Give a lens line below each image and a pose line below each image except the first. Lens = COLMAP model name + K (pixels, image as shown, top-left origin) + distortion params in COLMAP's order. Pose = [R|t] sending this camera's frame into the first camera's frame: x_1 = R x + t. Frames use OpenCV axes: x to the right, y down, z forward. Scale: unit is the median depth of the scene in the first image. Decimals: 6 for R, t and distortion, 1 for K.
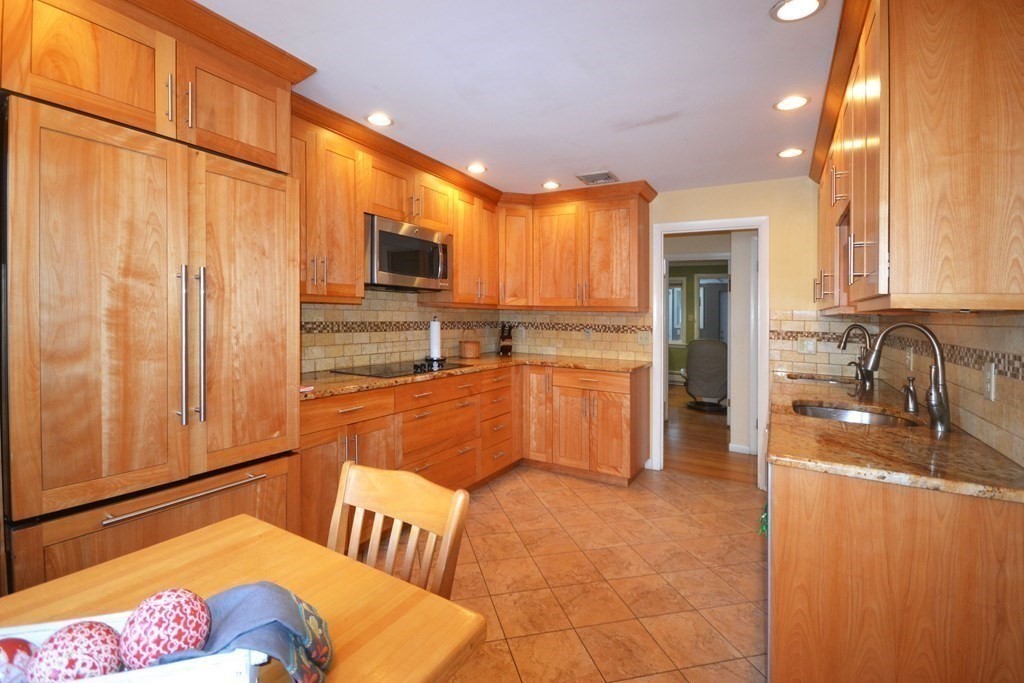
lens RADIAL K [[515.7, 0, 487.0], [0, 515.7, 319.0], [0, 0, 1]] dist [-0.000893, 0.000095]
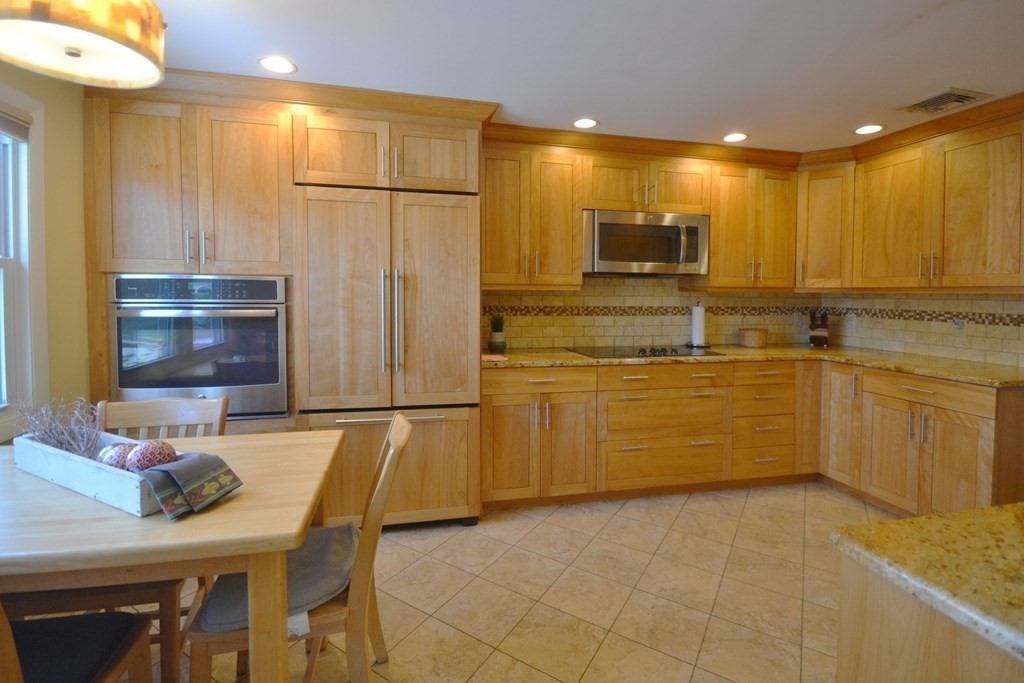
lens RADIAL K [[460.5, 0, 508.6], [0, 460.5, 313.9], [0, 0, 1]] dist [-0.000731, -0.000222]
pose [[0.666606, 0.019596, -0.745153, 0.330305], [-0.001755, 0.999693, 0.024720, -0.002624], [0.745408, -0.015171, 0.666436, 0.169303]]
